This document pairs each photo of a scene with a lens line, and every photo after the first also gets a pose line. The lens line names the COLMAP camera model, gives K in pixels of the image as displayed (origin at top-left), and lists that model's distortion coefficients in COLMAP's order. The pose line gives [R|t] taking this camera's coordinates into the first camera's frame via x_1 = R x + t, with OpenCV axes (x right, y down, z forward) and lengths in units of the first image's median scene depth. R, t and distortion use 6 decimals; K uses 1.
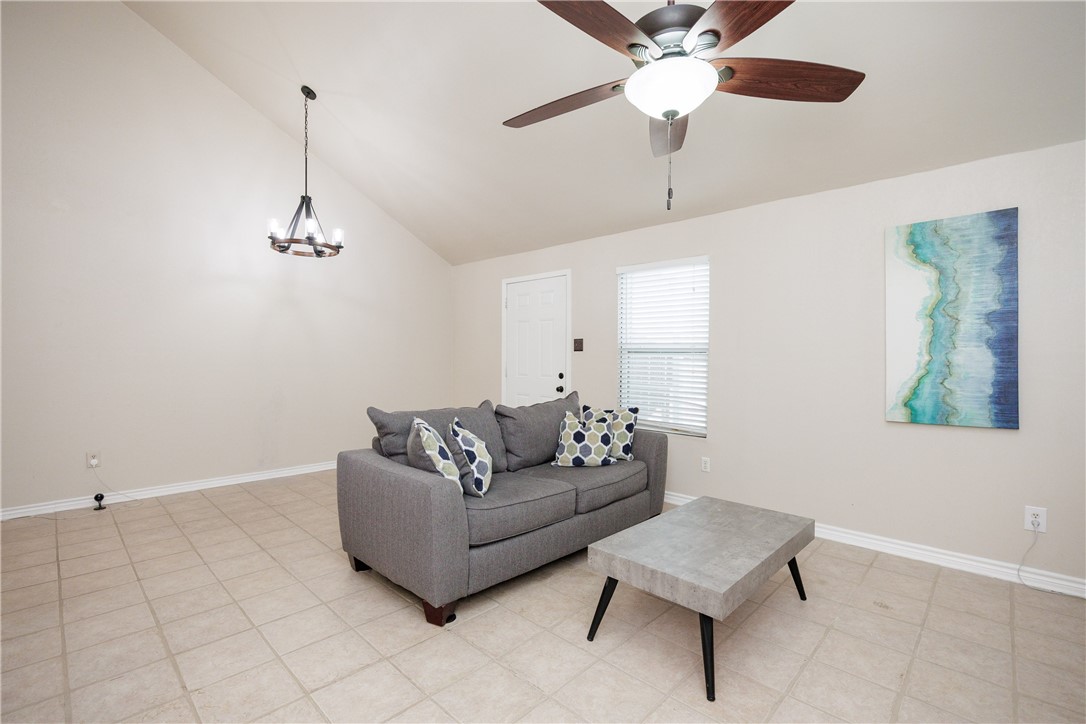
lens RADIAL K [[484.6, 0, 541.0], [0, 484.6, 362.1], [0, 0, 1]] dist [-0.017148, 0.001679]
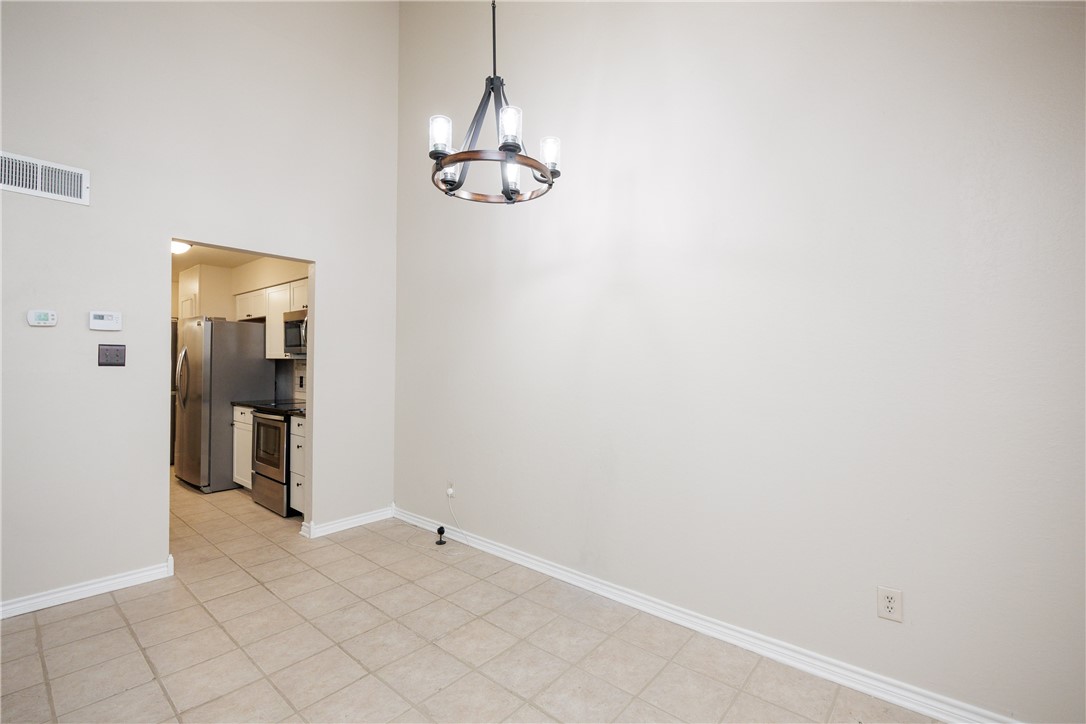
lens RADIAL K [[484.6, 0, 539.0], [0, 484.6, 361.5], [0, 0, 1]] dist [-0.017148, 0.001679]
pose [[0.056155, -0.013198, -0.998335, 0.043761], [-0.017803, 0.999740, -0.014218, -0.048620], [0.998263, 0.018571, 0.055906, 1.485922]]
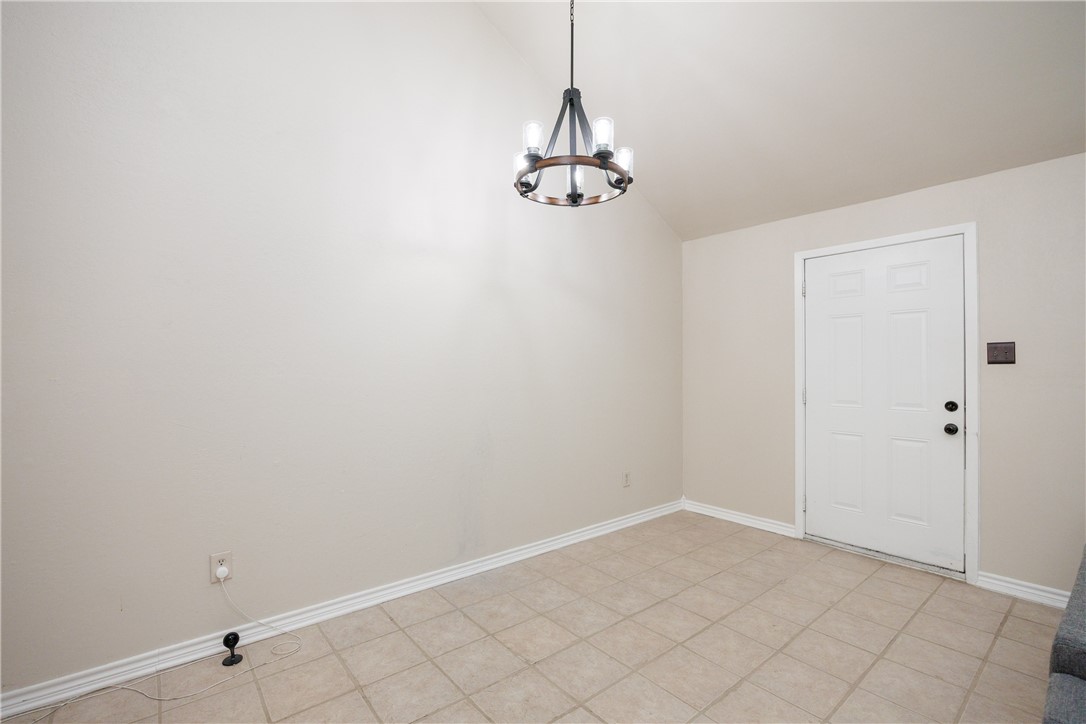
lens RADIAL K [[484.6, 0, 544.8], [0, 484.6, 364.3], [0, 0, 1]] dist [-0.017148, 0.001679]
pose [[0.993391, -0.007009, -0.114565, -0.662065], [0.005074, 0.999840, -0.017173, -0.026500], [0.114667, 0.016478, 0.993267, 0.646592]]
